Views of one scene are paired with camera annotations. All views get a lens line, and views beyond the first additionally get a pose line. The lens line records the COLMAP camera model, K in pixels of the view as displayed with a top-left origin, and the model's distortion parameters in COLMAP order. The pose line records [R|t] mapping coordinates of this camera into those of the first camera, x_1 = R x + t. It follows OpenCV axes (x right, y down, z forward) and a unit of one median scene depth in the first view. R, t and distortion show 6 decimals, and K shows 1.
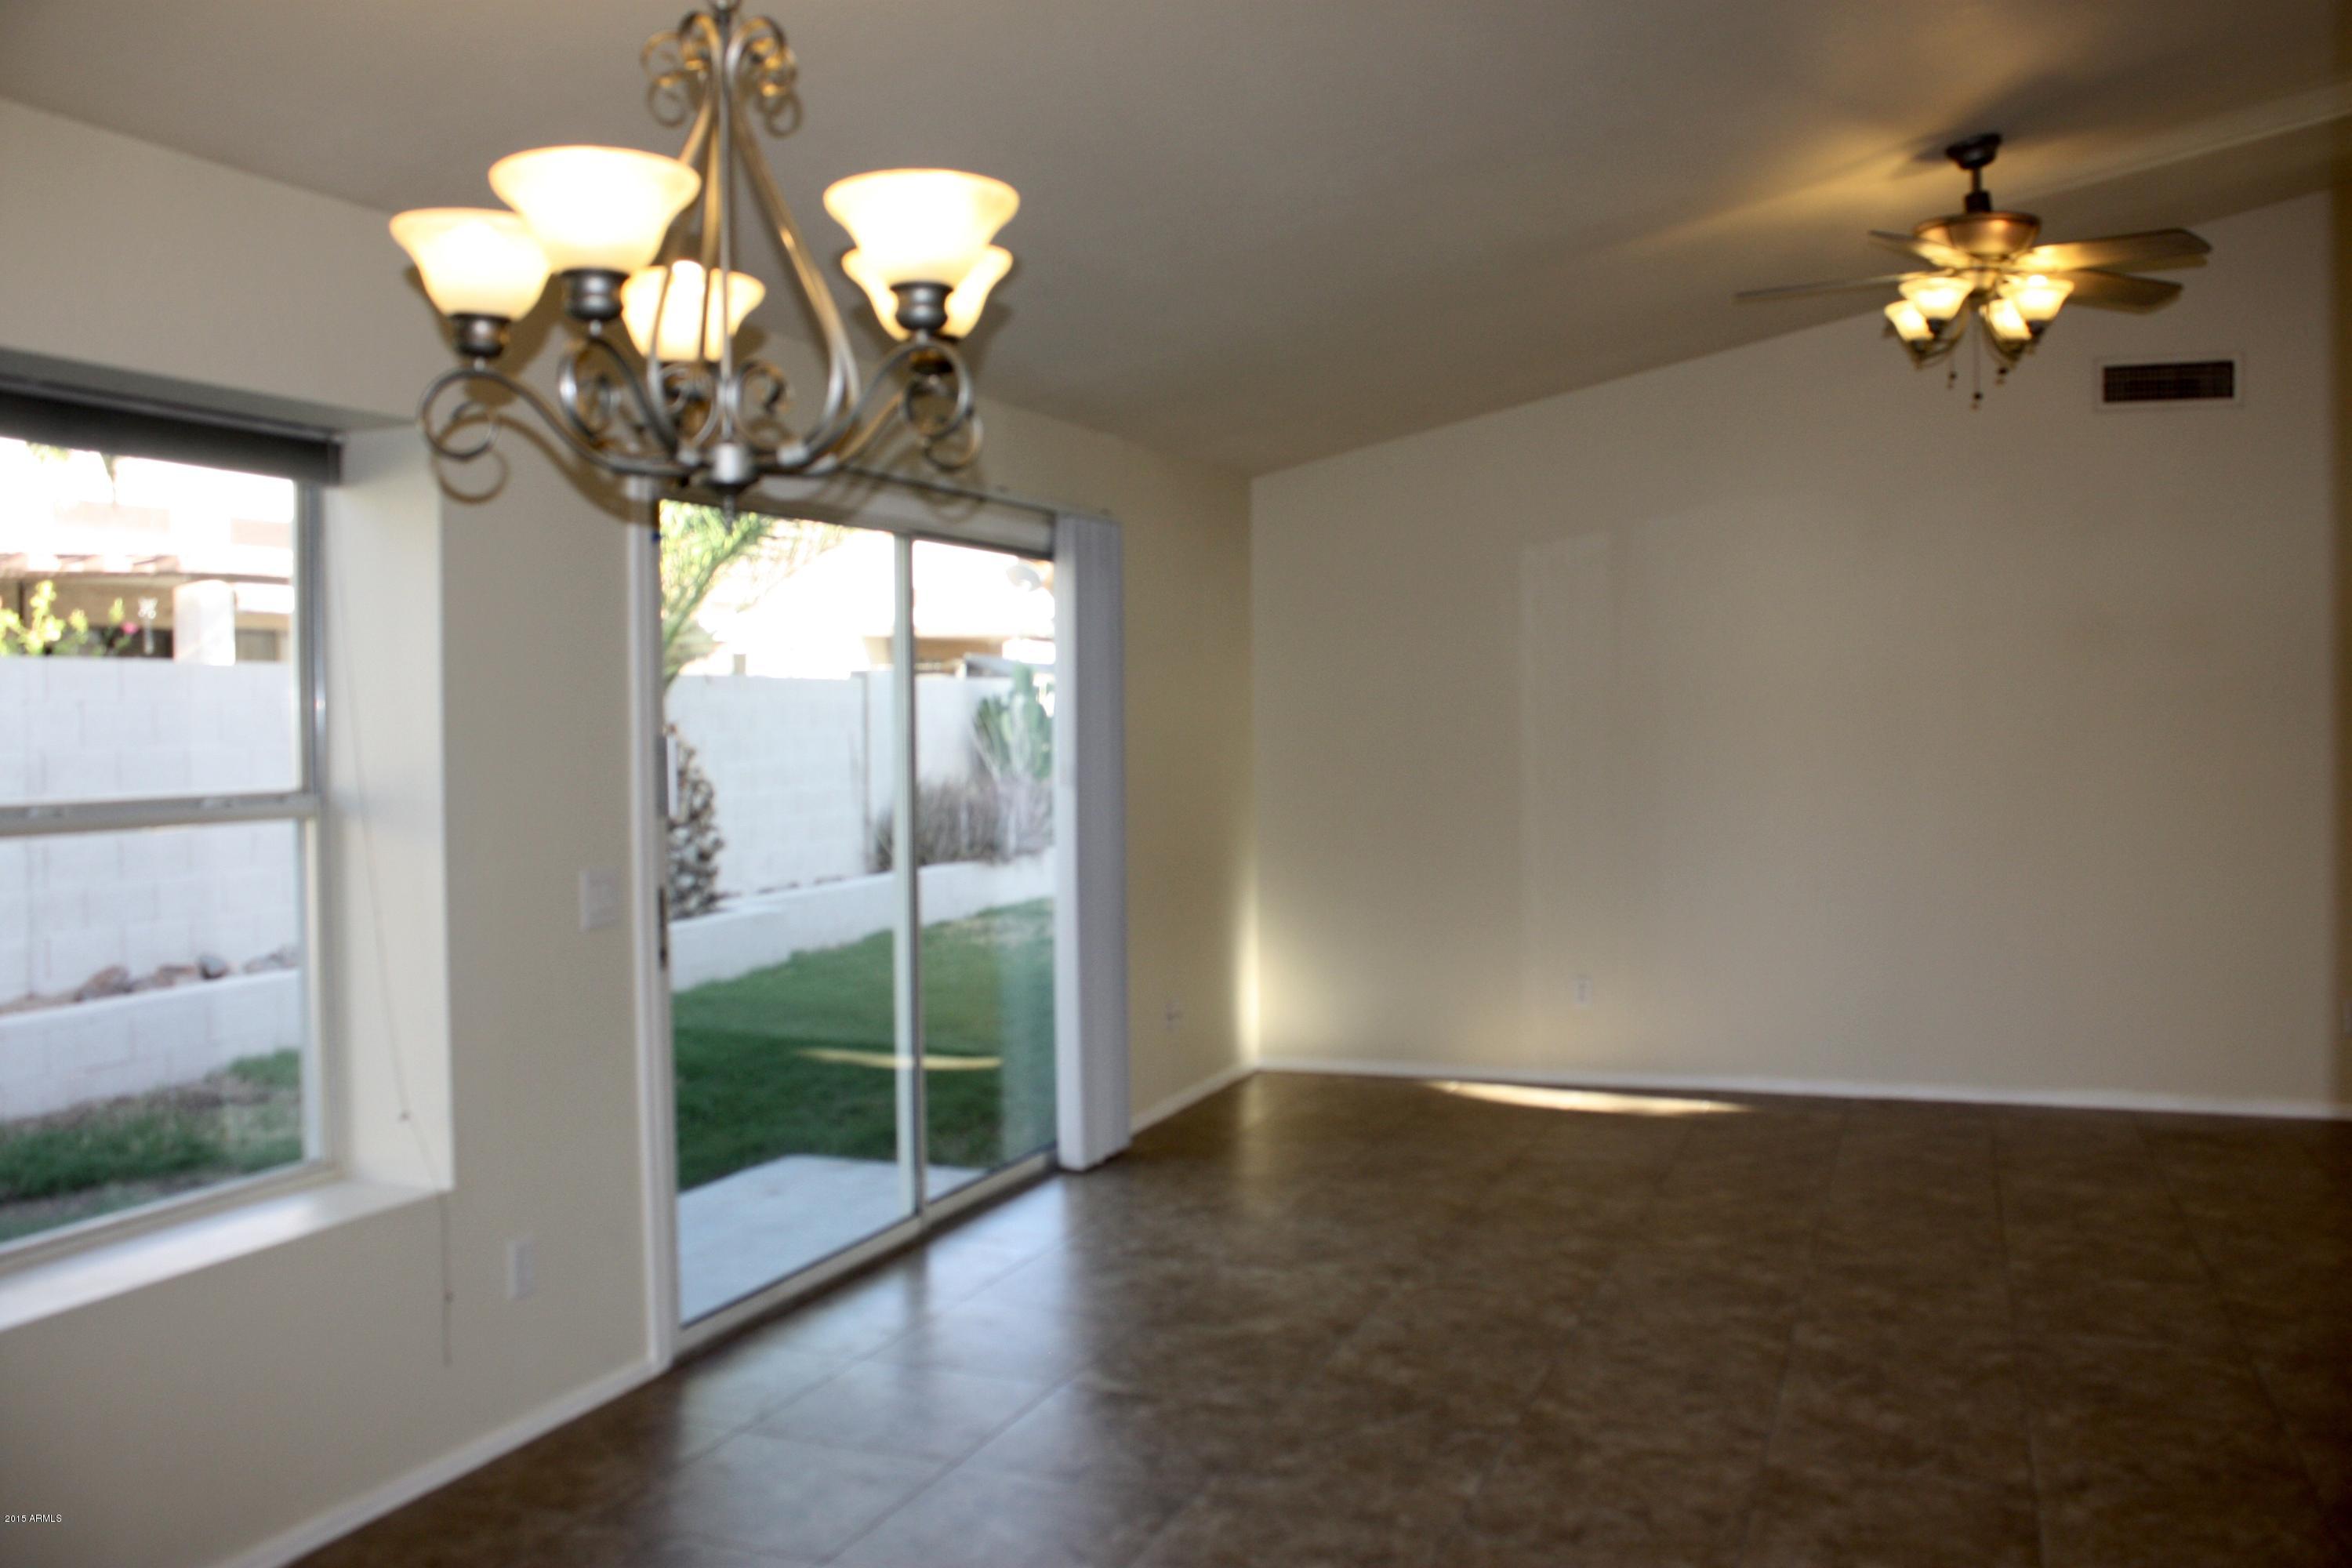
lens RADIAL K [[1991.5, 0, 1187.3], [0, 1991.5, 777.4], [0, 0, 1]] dist [-0.168087, 0.165465]
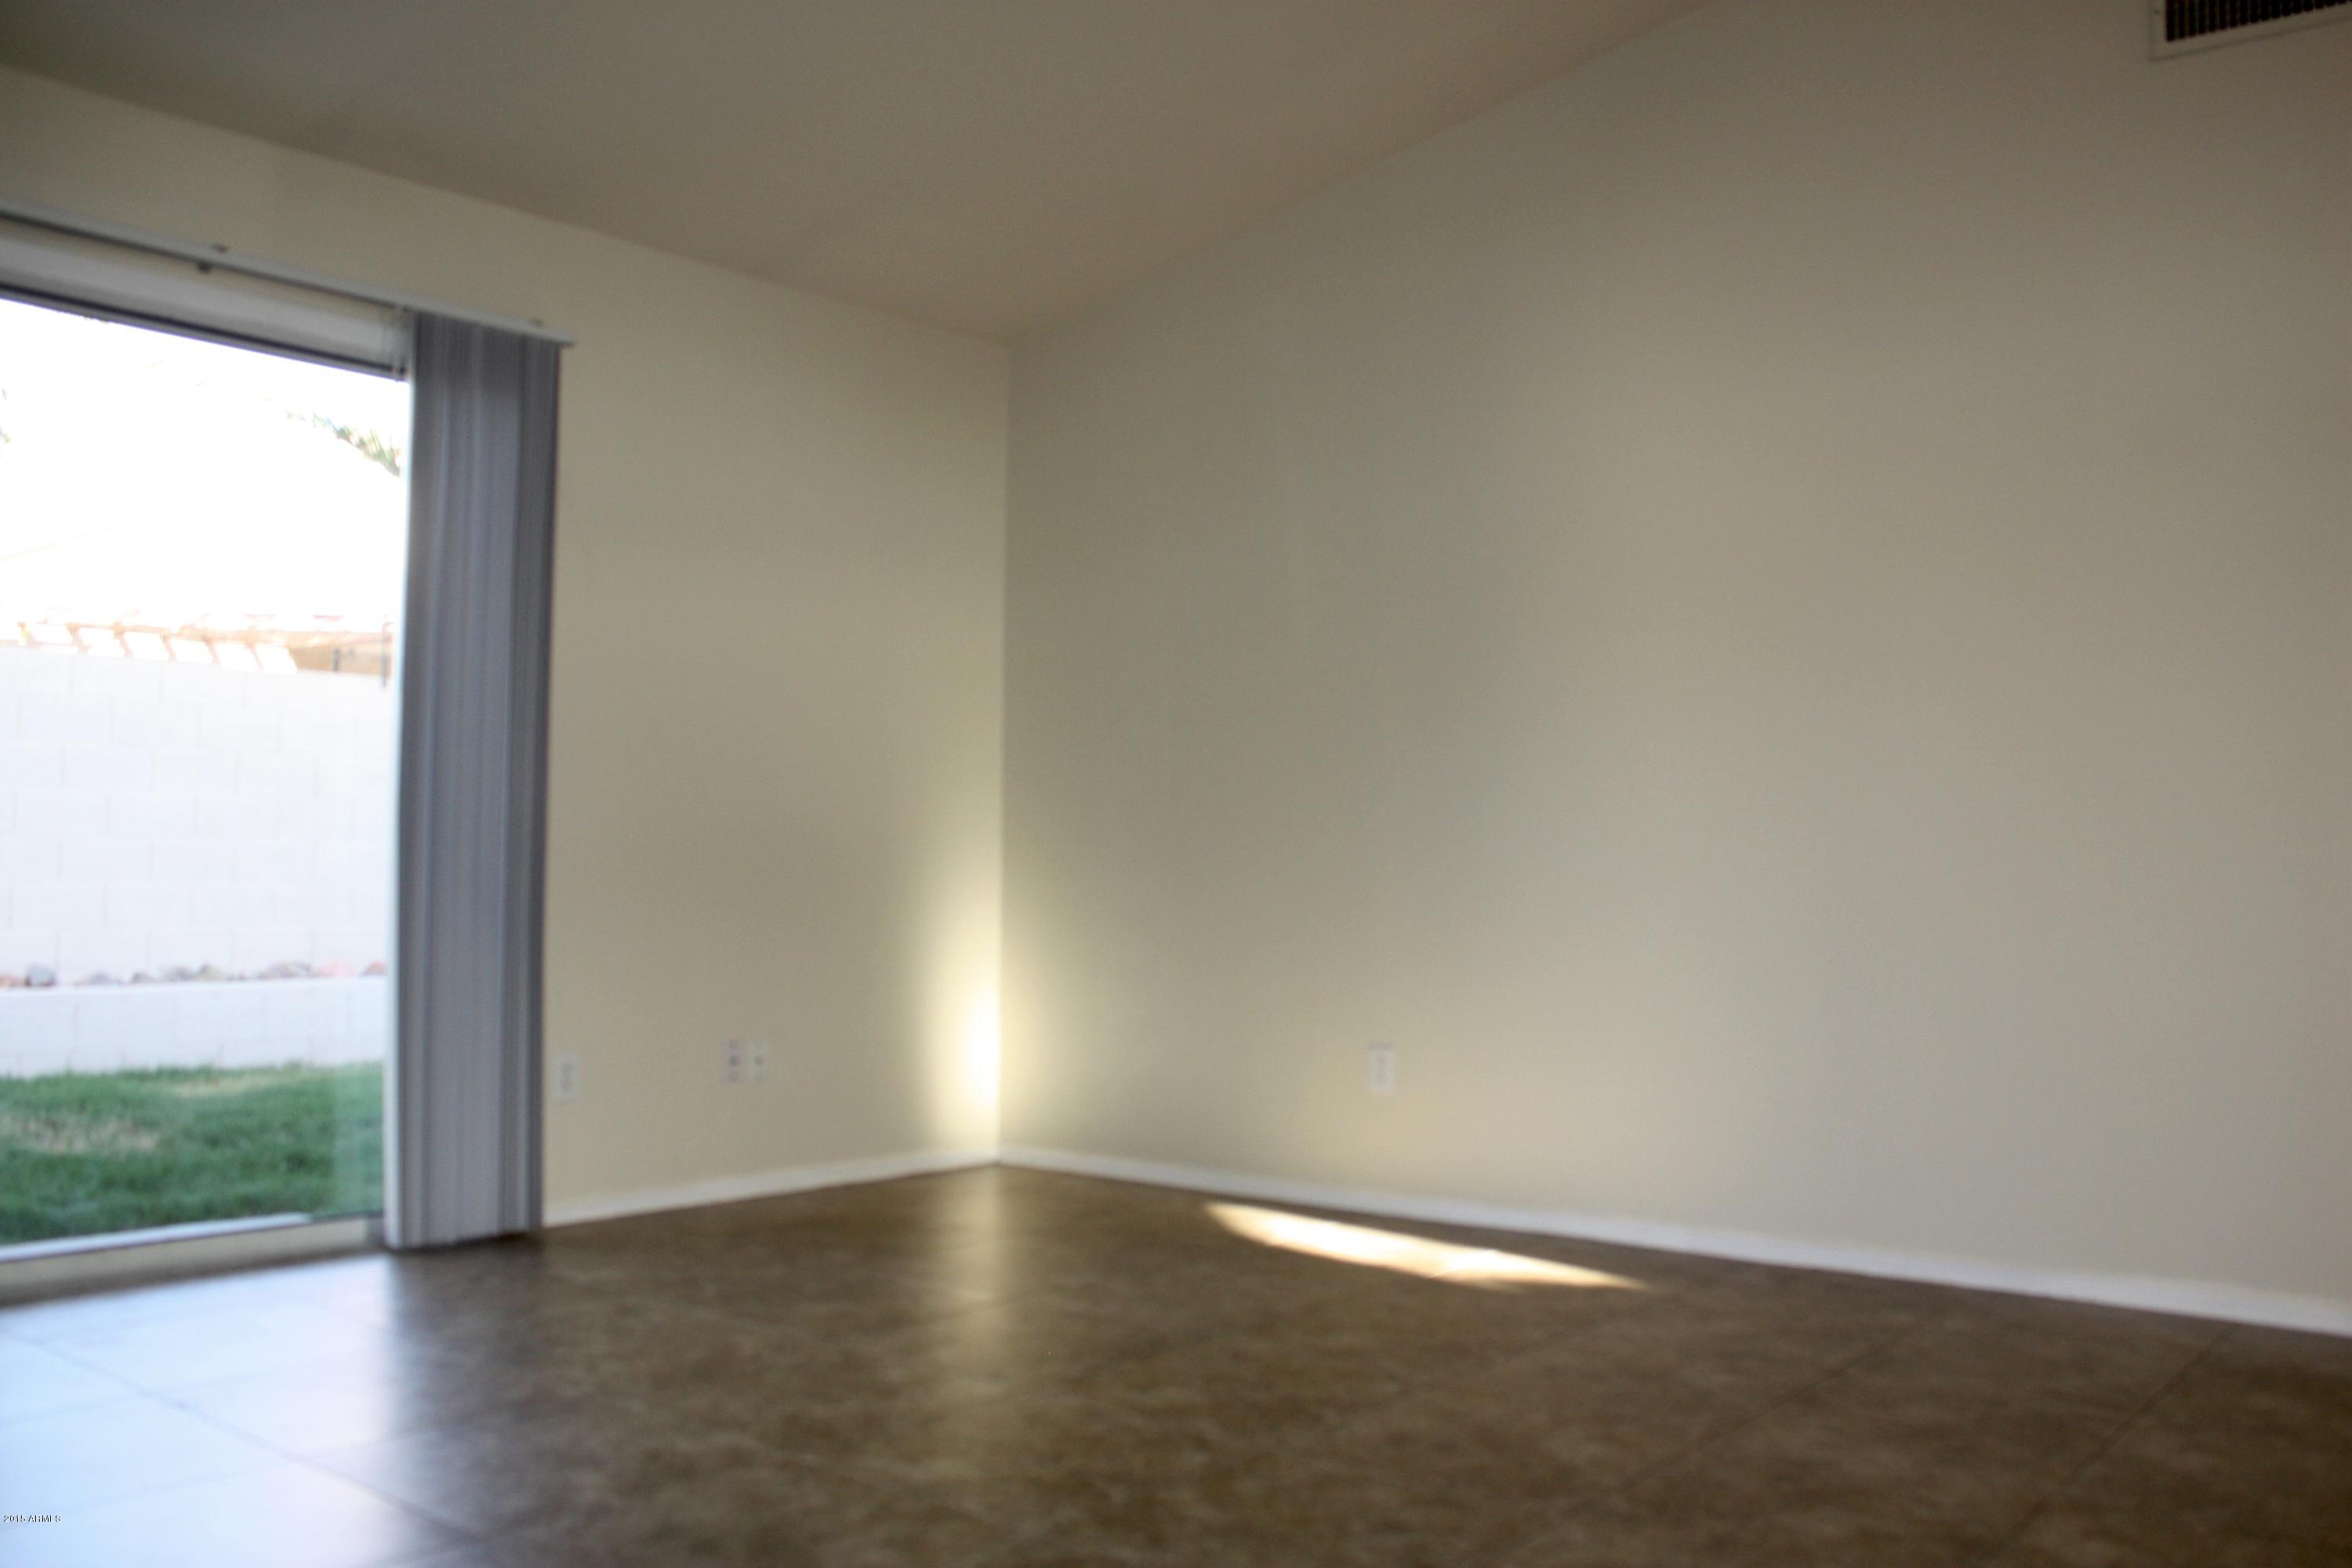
lens RADIAL K [[1991.5, 0, 1187.3], [0, 1991.5, 777.4], [0, 0, 1]] dist [-0.168087, 0.165465]
pose [[0.950746, 0.005188, -0.309928, 0.481866], [-0.029555, 0.996822, -0.073978, 0.090199], [0.308559, 0.079494, 0.947878, 0.505951]]
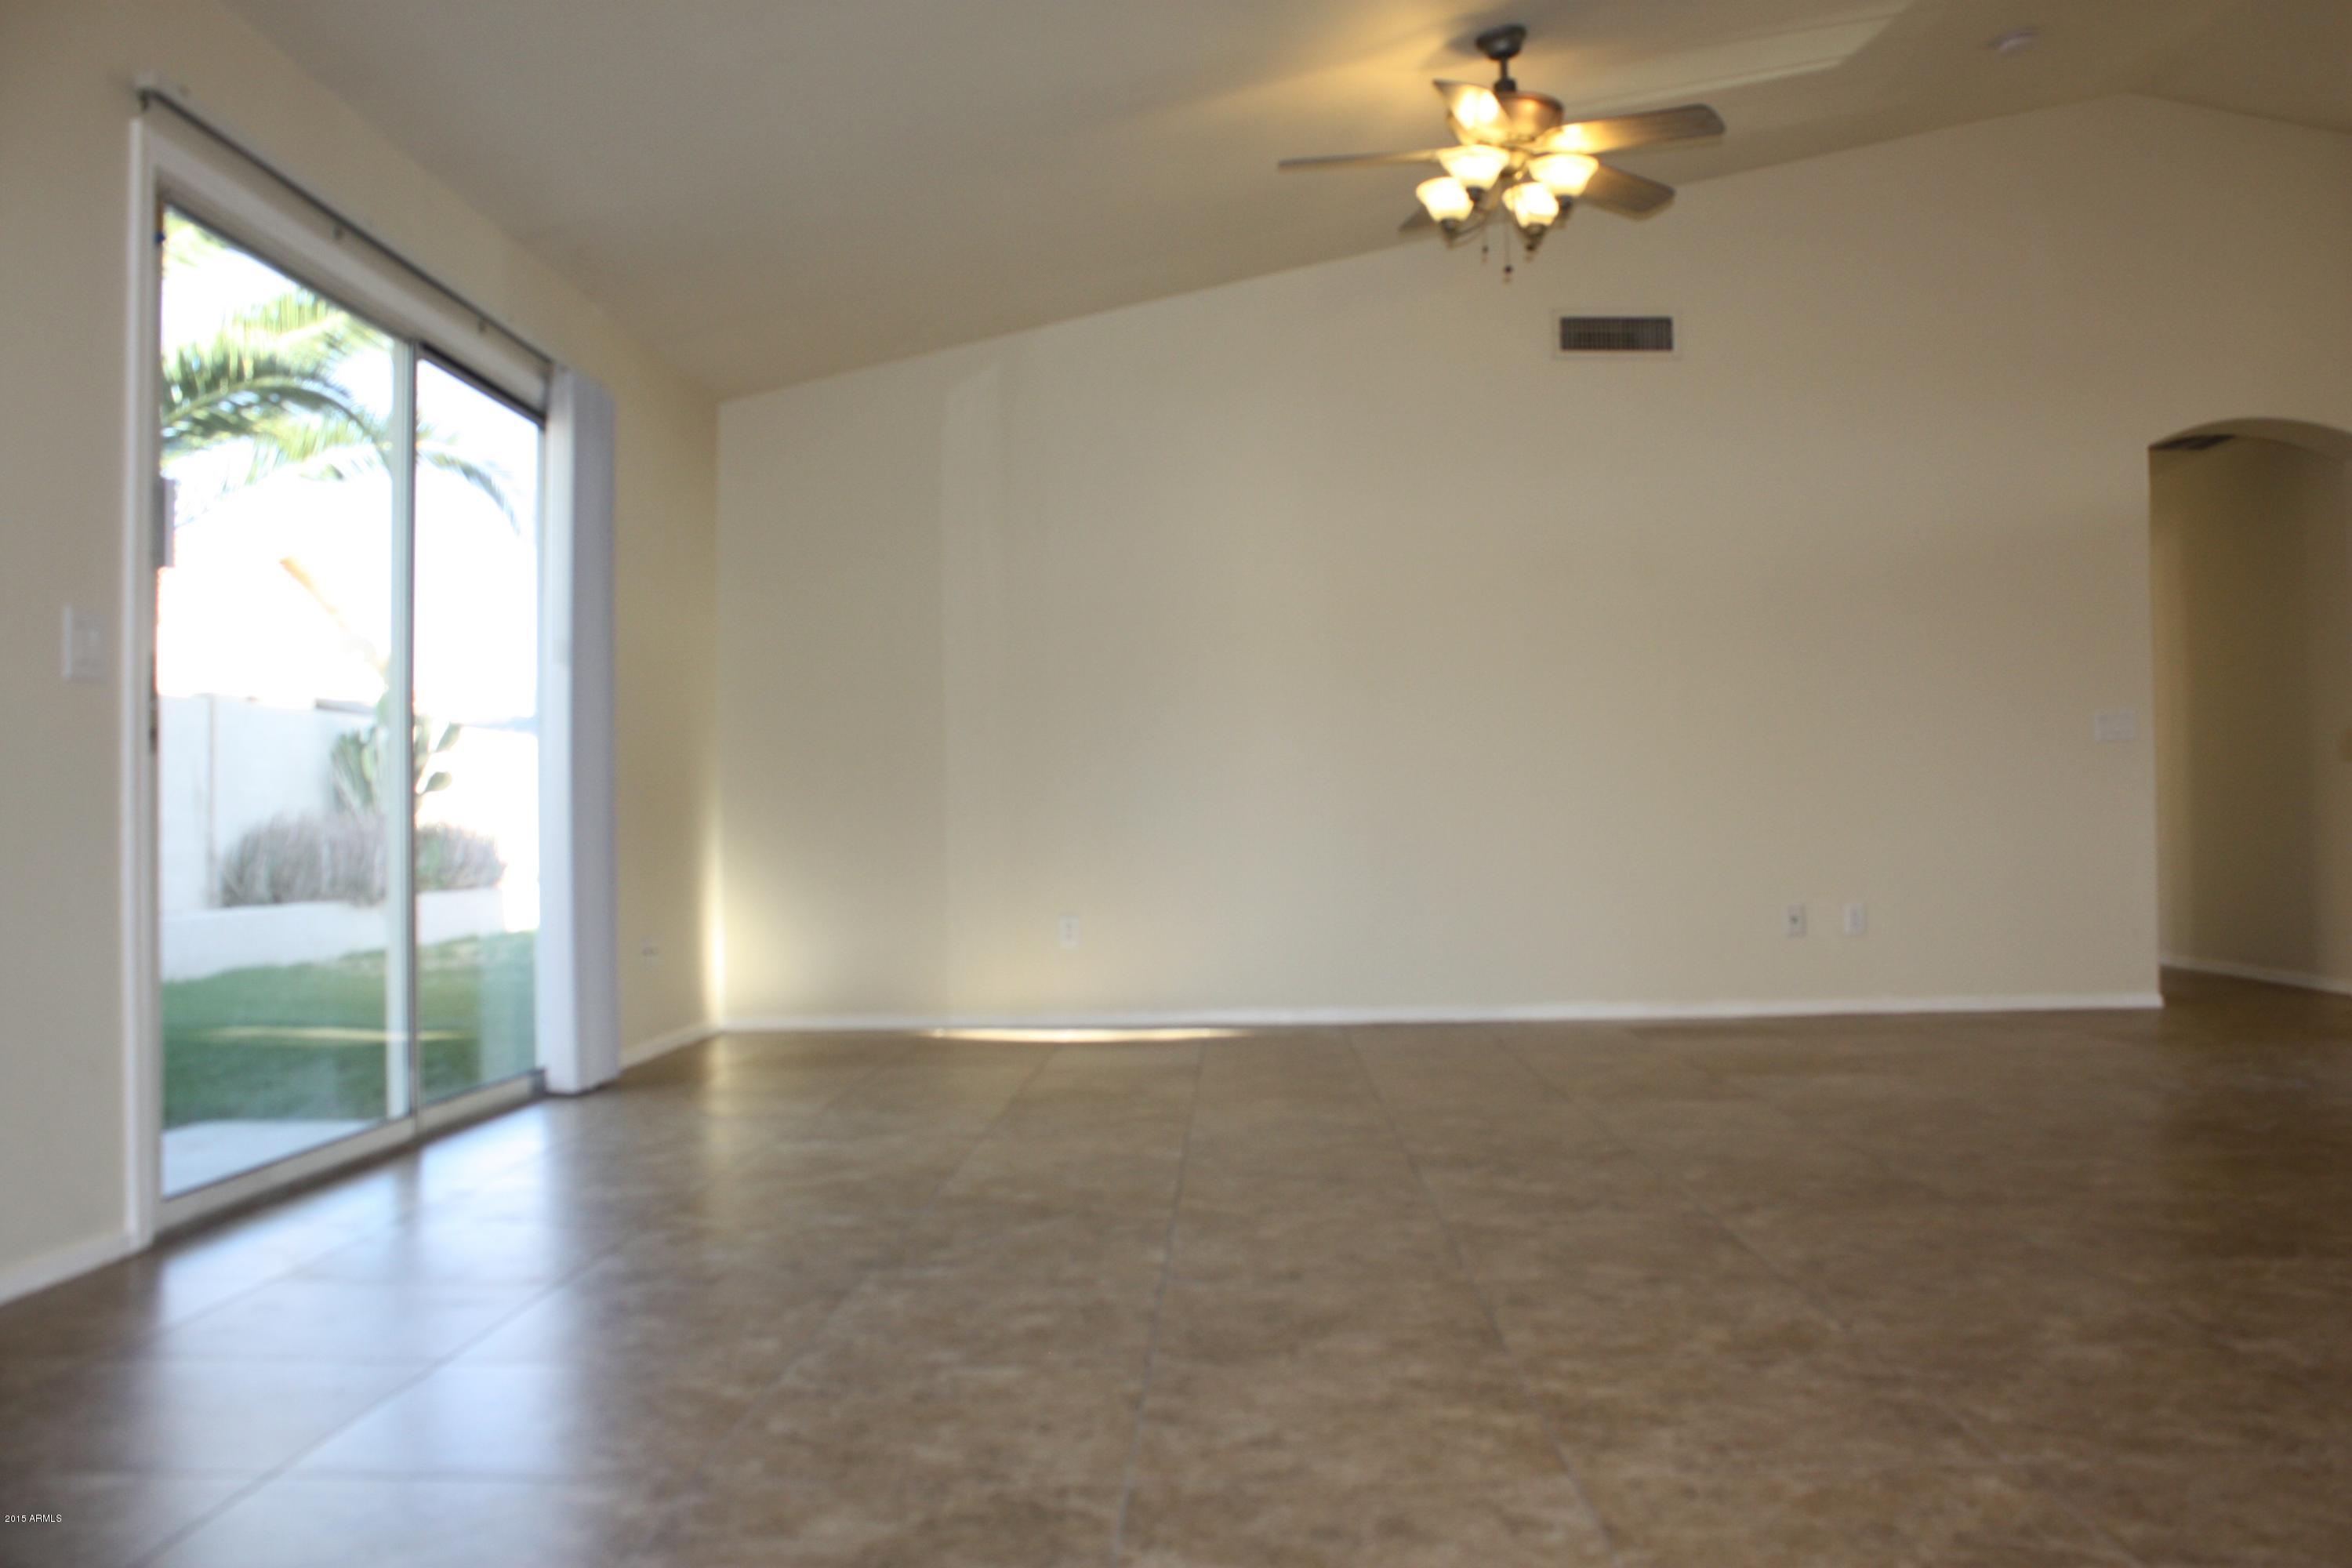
lens RADIAL K [[1991.5, 0, 1187.3], [0, 1991.5, 777.4], [0, 0, 1]] dist [-0.168087, 0.165465]
pose [[0.943252, 0.005876, 0.332027, -0.100834], [0.014934, 0.998081, -0.060088, 0.132051], [-0.331743, 0.061637, 0.941354, 0.075664]]
